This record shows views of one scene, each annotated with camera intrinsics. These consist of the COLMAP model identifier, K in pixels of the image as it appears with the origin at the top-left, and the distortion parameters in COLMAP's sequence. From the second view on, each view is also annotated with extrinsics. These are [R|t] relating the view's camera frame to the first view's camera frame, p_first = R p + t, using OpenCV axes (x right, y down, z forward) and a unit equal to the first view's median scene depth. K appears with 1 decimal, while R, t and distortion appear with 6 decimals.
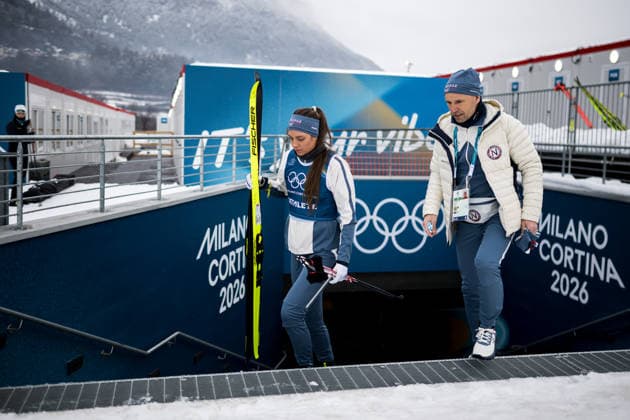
lens RADIAL K [[582.8, 0, 315.0], [0, 582.8, 210.0], [0, 0, 1]] dist [0.003729, -0.002471]
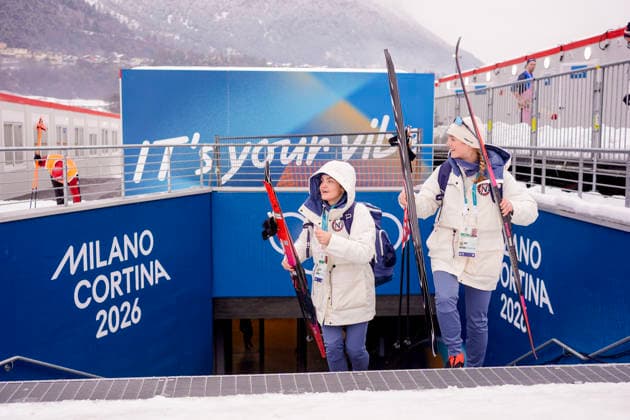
lens RADIAL K [[663.8, 0, 325.9], [0, 663.8, 239.8], [0, 0, 1]] dist [-0.006797, 0.014551]
pose [[0.993051, -0.006419, -0.117510, 0.280060], [0.008439, 0.999825, 0.016705, 0.005447], [0.117382, -0.017581, 0.992931, -0.001095]]
